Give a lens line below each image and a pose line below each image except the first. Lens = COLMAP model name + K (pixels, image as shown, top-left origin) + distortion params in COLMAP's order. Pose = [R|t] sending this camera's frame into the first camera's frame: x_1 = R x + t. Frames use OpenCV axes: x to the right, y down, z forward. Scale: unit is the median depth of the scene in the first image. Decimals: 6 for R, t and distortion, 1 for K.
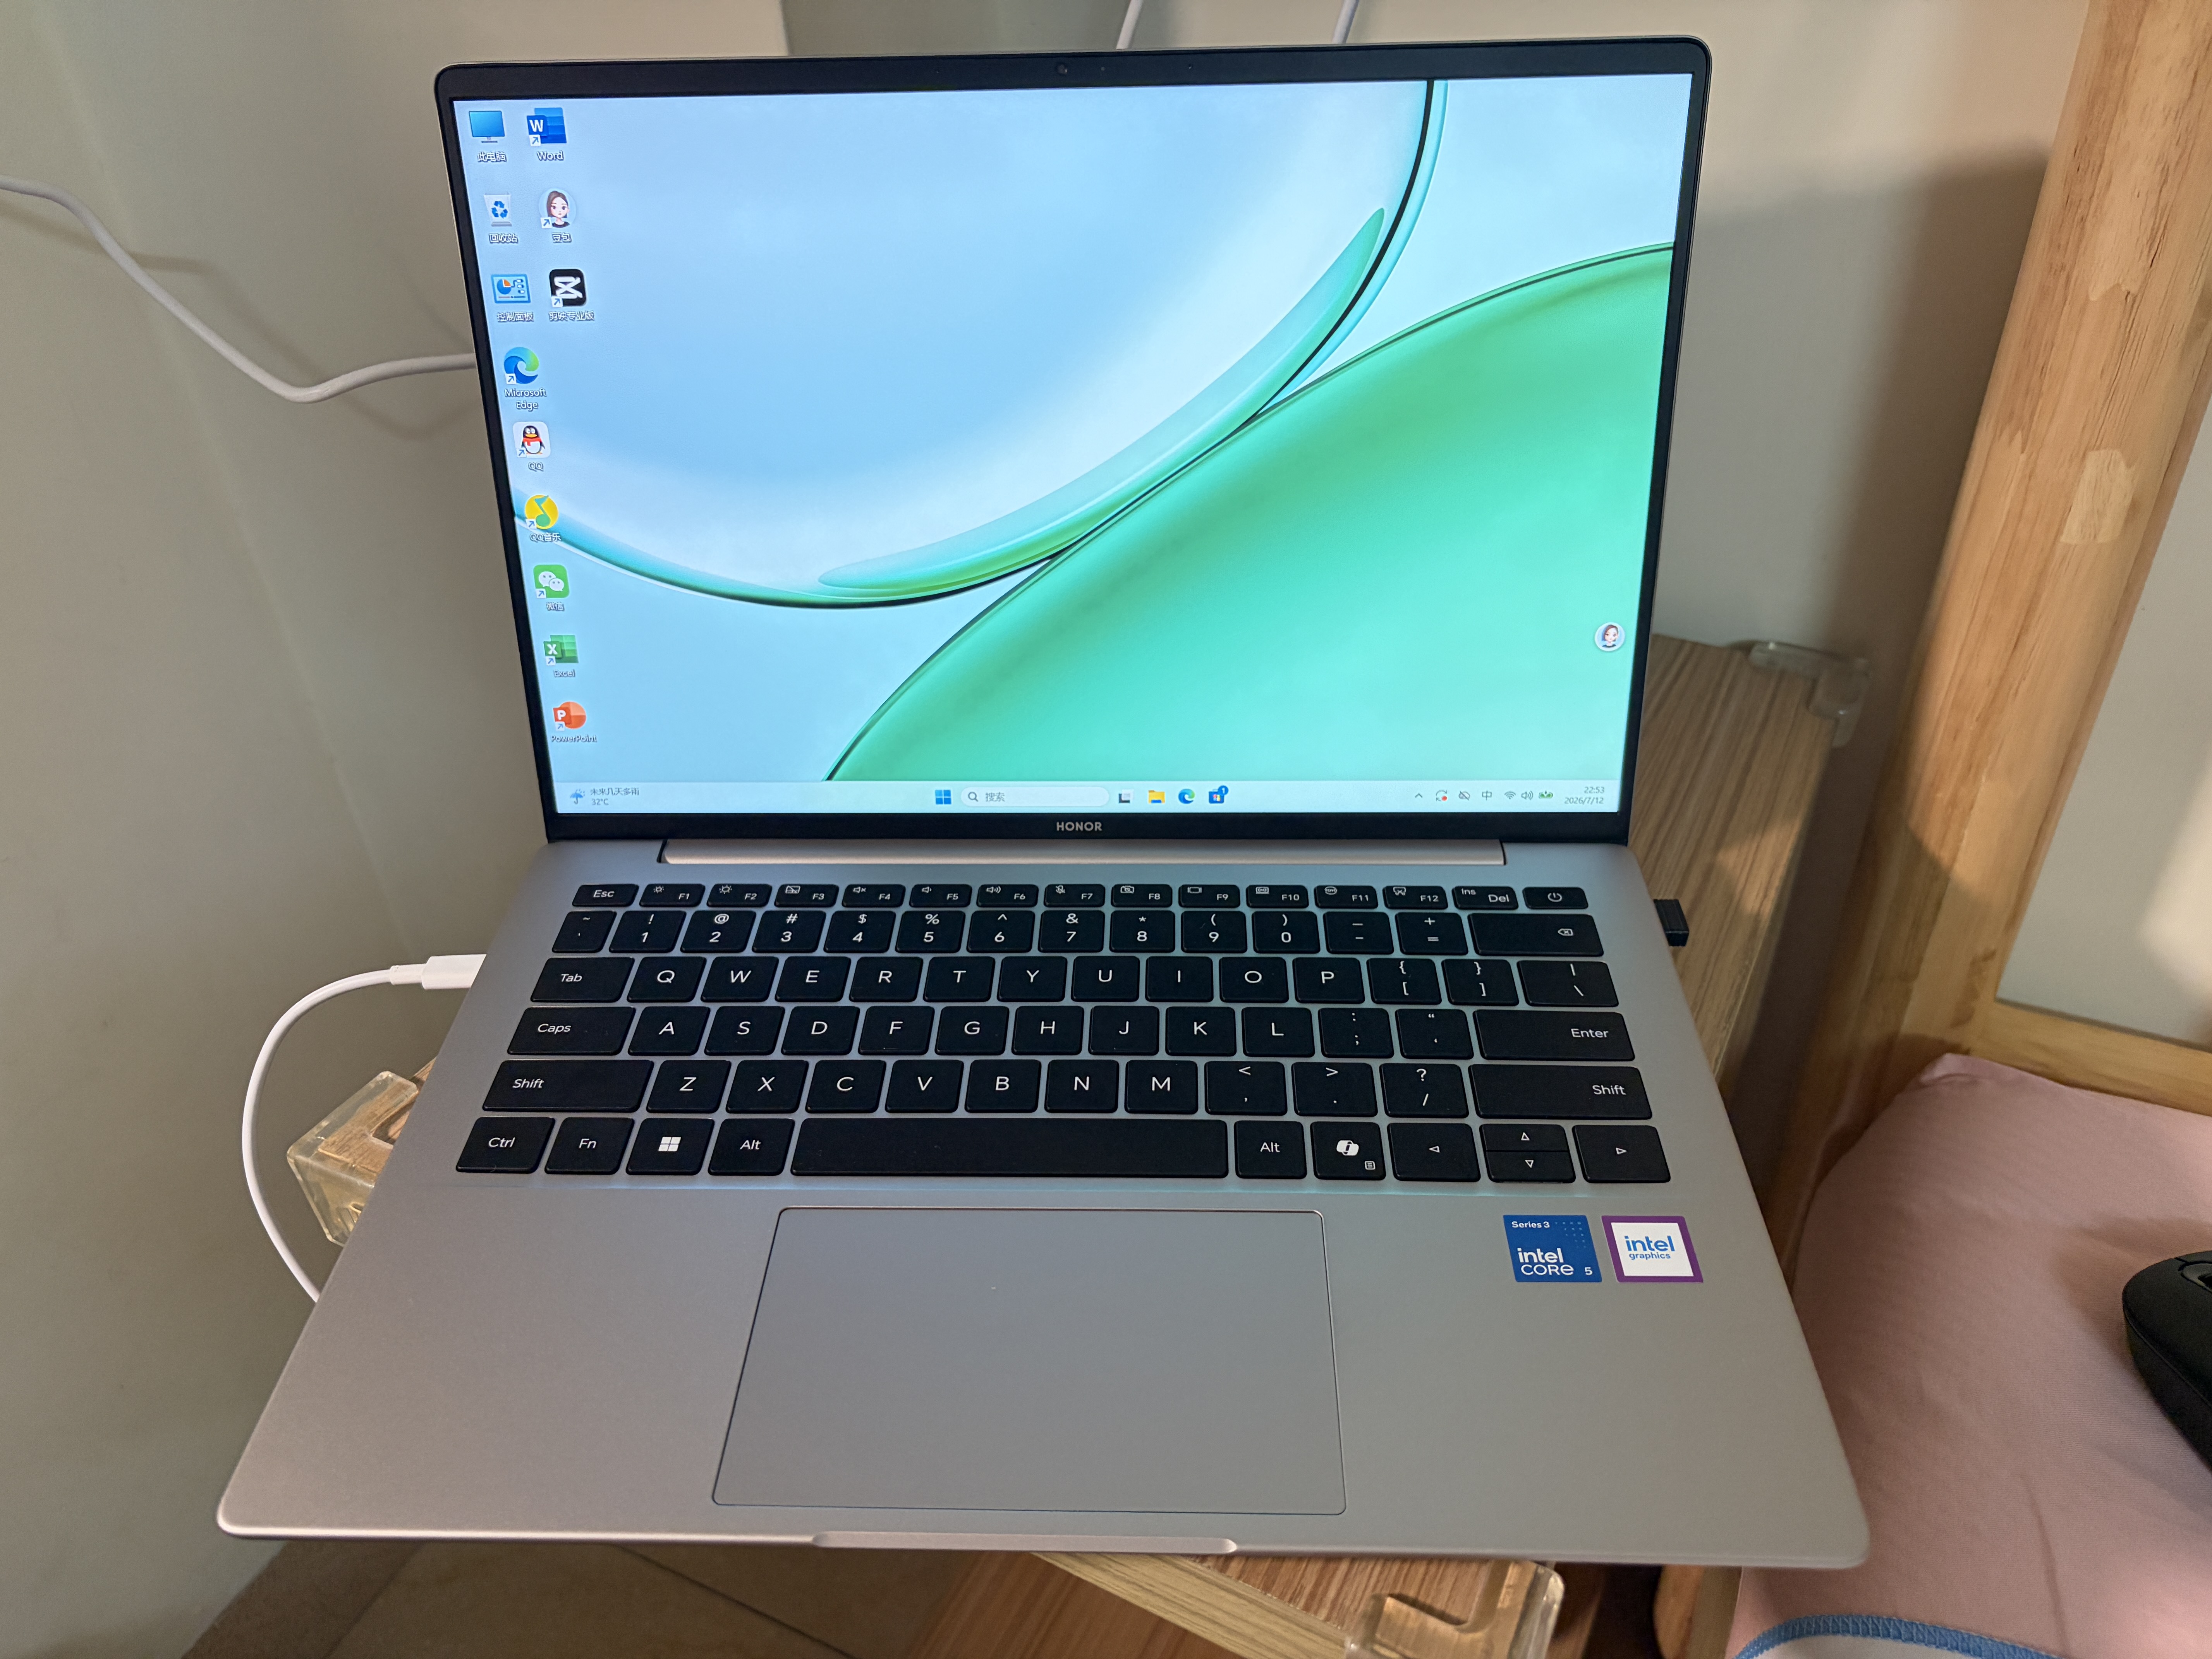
lens RADIAL K [[1641.9, 0, 1104.5], [0, 1641.9, 912.6], [0, 0, 1]] dist [0.003991, -0.018901]
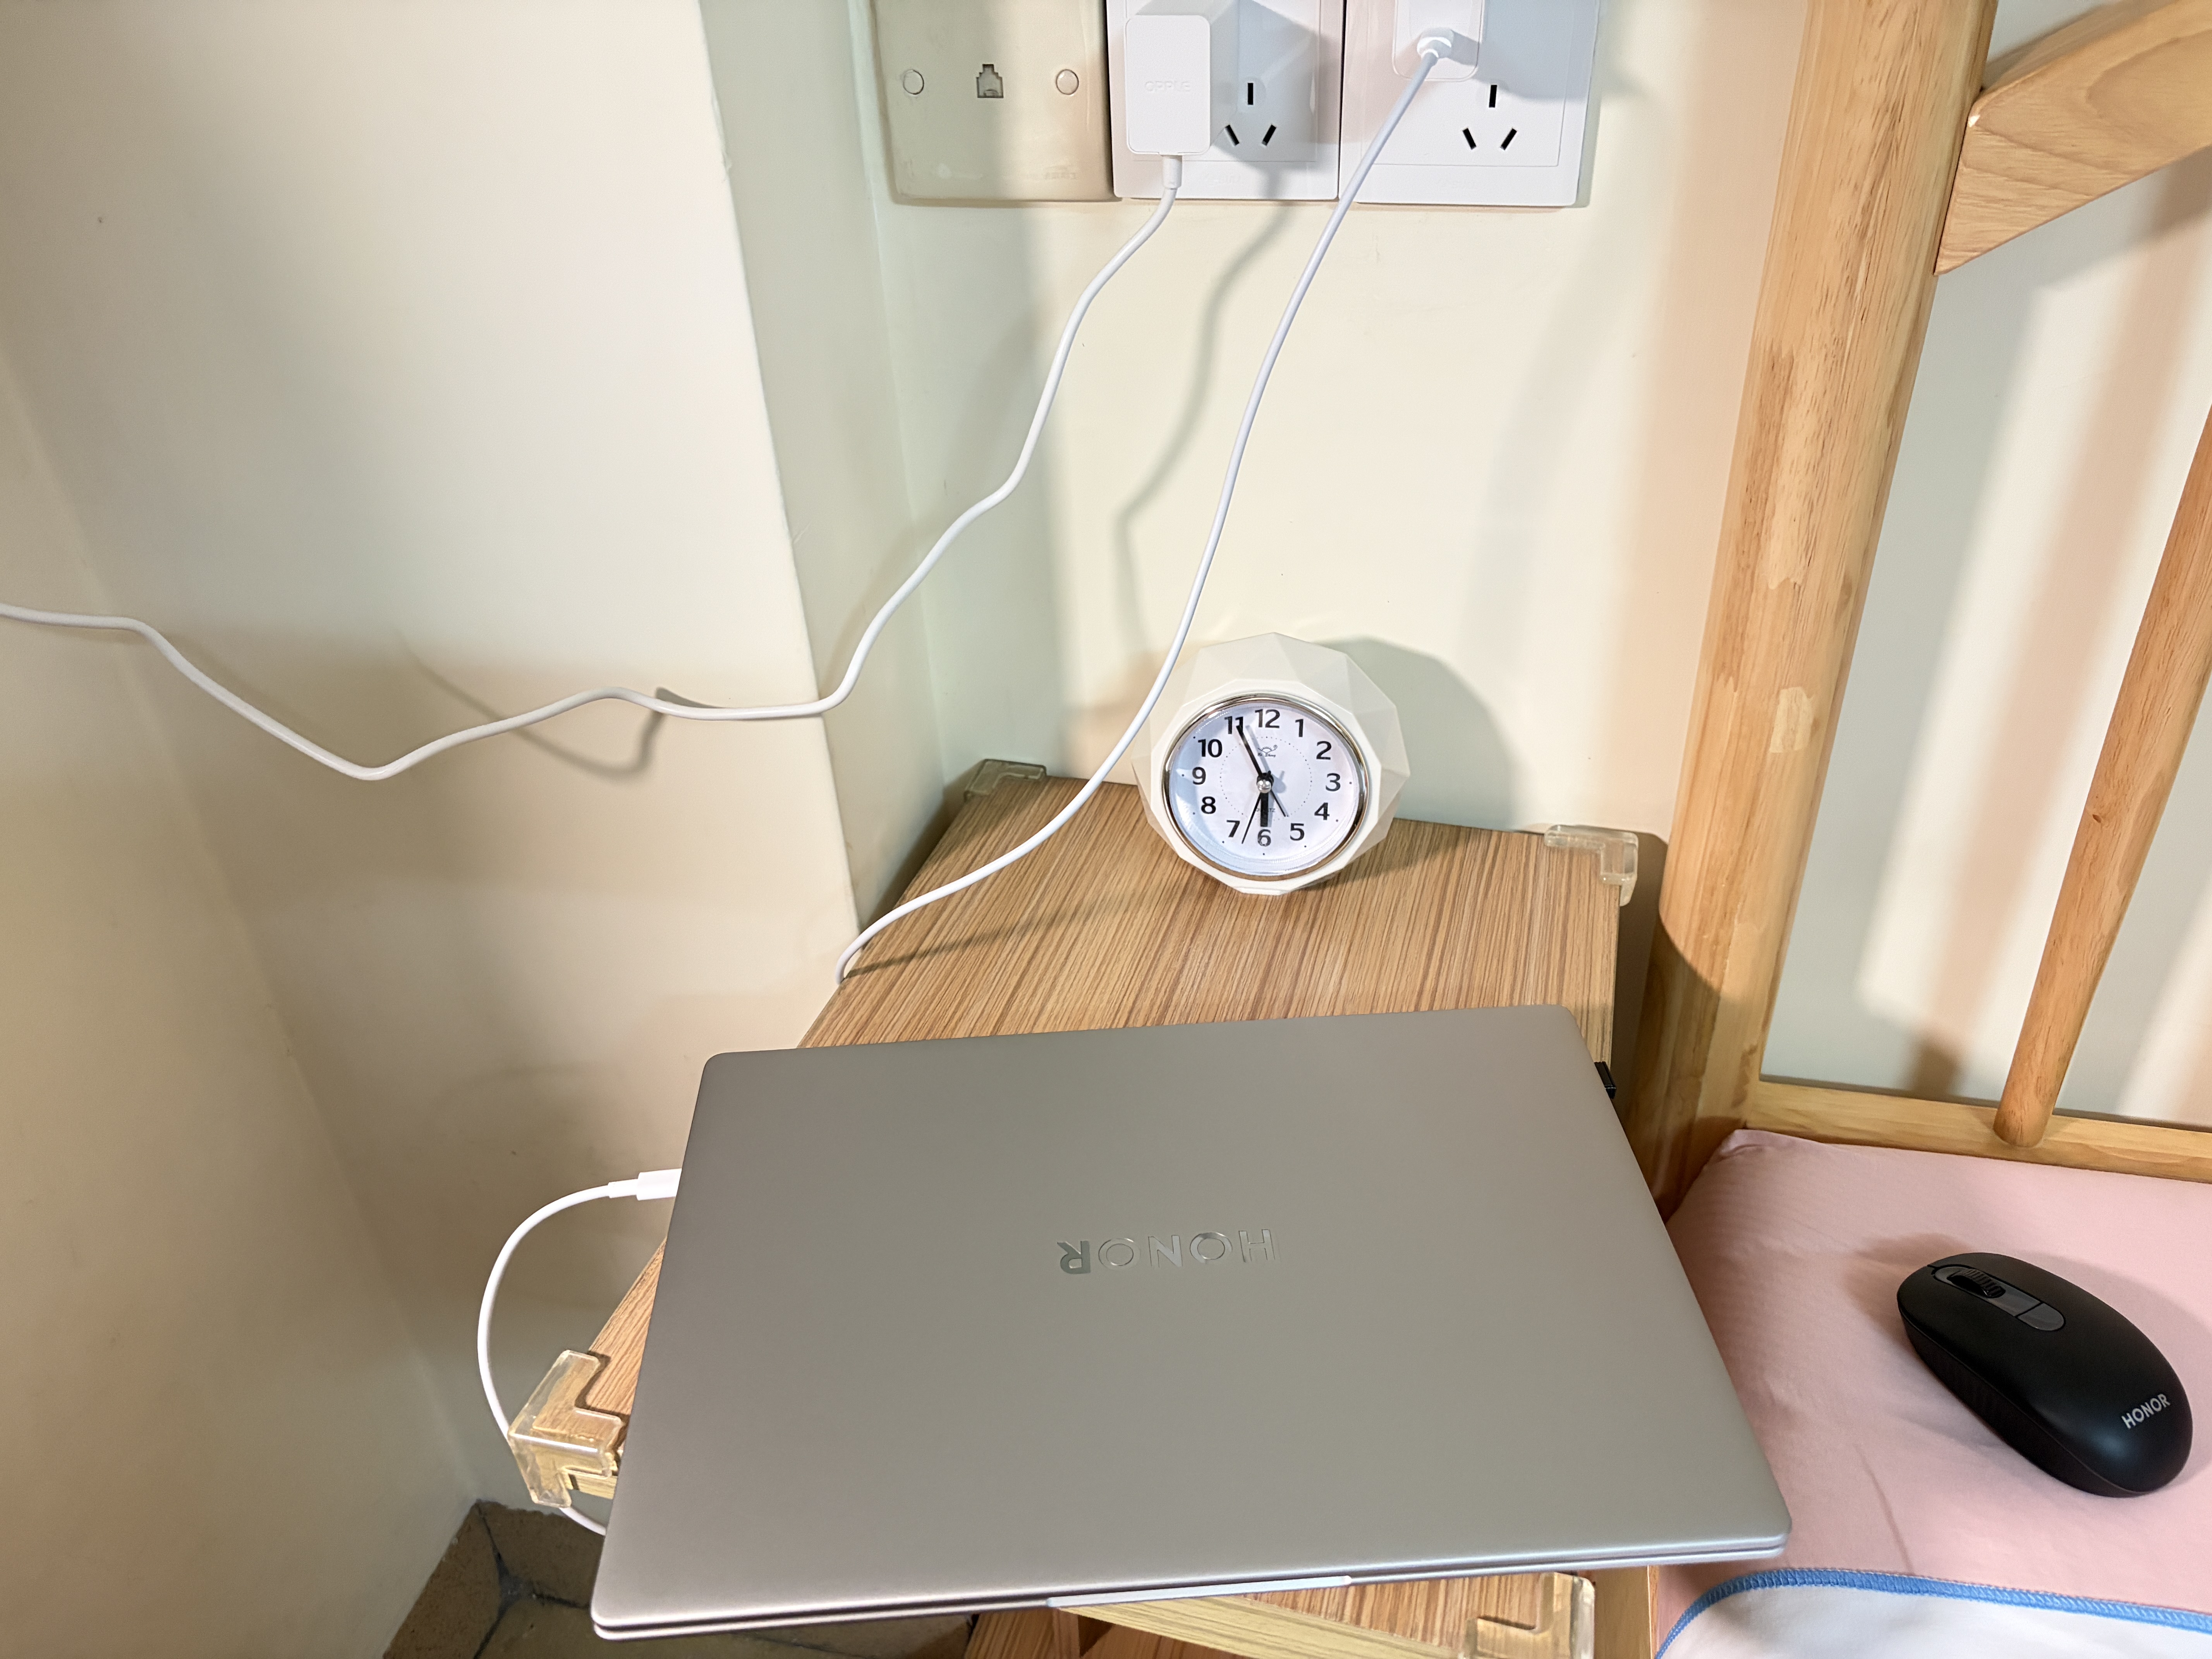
lens RADIAL K [[1641.9, 0, 1104.5], [0, 1641.9, 912.6], [0, 0, 1]] dist [0.003991, -0.018901]
pose [[0.976411, -0.120336, 0.179278, -0.217444], [0.131569, 0.989937, -0.052099, -0.096055], [-0.171205, 0.074457, 0.982418, -0.236408]]
